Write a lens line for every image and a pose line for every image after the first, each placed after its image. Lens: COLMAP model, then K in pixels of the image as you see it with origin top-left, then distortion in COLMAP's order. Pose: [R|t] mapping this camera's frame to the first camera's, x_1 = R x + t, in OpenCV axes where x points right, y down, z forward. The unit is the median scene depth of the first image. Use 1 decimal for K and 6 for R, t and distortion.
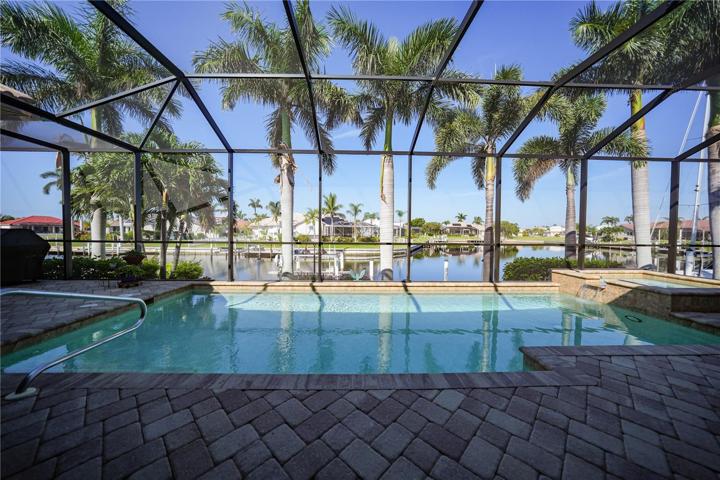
lens RADIAL K [[248.1, 0, 359.6], [0, 248.1, 238.8], [0, 0, 1]] dist [-0.021681, 0.002611]
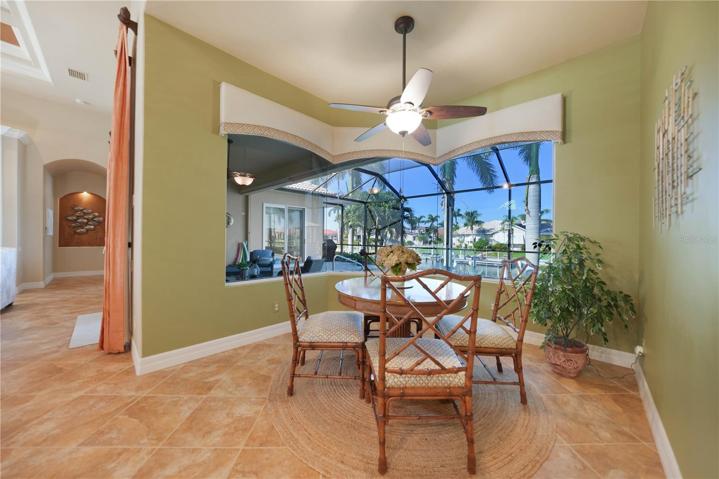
lens RADIAL K [[247.8, 0, 355.4], [0, 247.8, 236.1], [0, 0, 1]] dist [-0.021681, 0.002611]
pose [[0.693430, -0.002651, -0.720519, 0.072354], [-0.027593, 0.999162, -0.030232, 0.000185], [0.719996, 0.040845, 0.692776, -0.067421]]
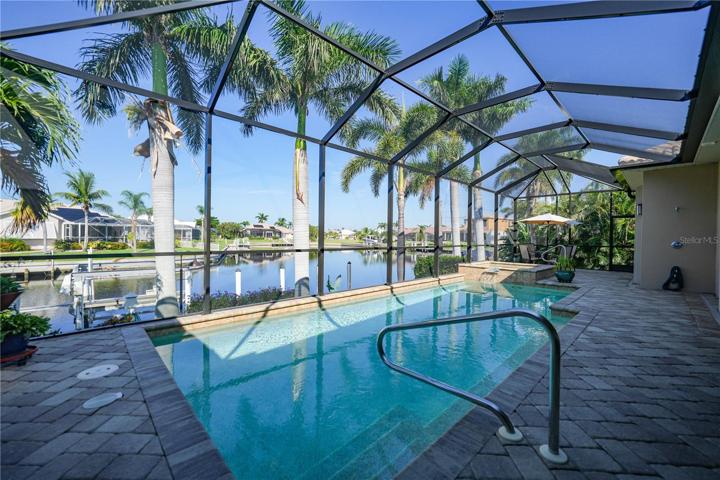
lens RADIAL K [[289.2, 0, 358.0], [0, 289.2, 238.2], [0, 0, 1]] dist [-0.003953, 0.000542]
pose [[0.742527, -0.002054, 0.669813, -0.088098], [0.012024, 0.999875, -0.010263, -0.001076], [-0.669708, 0.015674, 0.742459, 0.022090]]
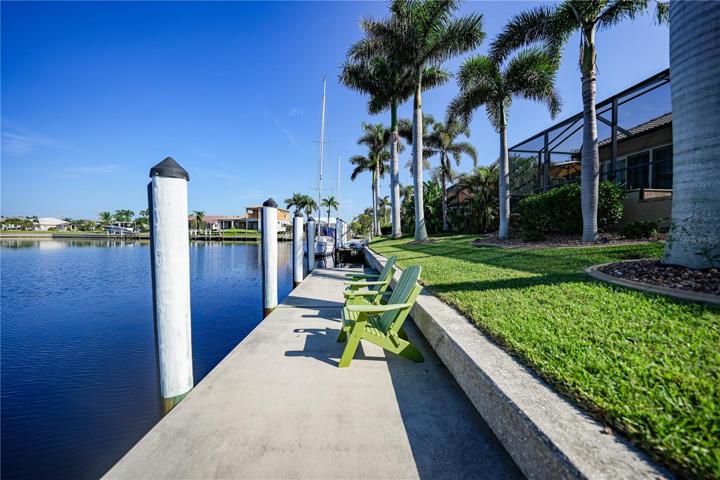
lens RADIAL K [[248.1, 0, 357.9], [0, 248.1, 240.1], [0, 0, 1]] dist [-0.021681, 0.002611]
pose [[-0.048654, -0.034822, 0.998208, -0.025183], [0.016498, 0.999228, 0.035662, 0.036771], [-0.998679, 0.018204, -0.048042, 0.286450]]
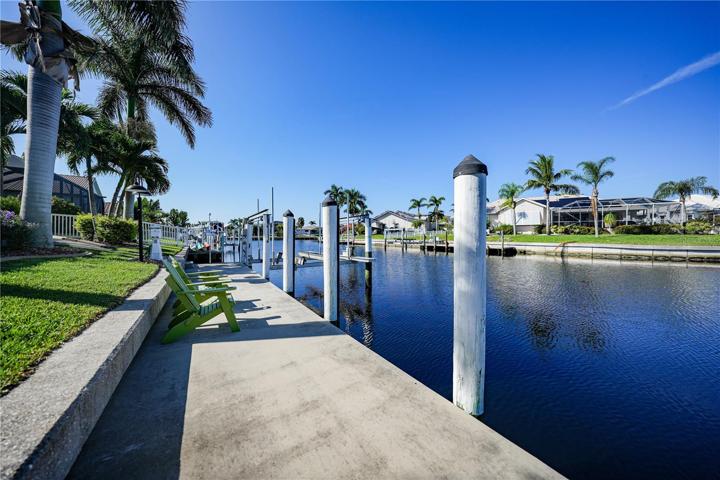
lens RADIAL K [[248.1, 0, 360.5], [0, 248.1, 240.5], [0, 0, 1]] dist [-0.021681, 0.002611]
pose [[0.560500, 0.008705, -0.828109, 0.130902], [-0.016890, 0.999857, -0.000921, 0.038260], [0.827983, 0.014503, 0.560566, 0.277151]]
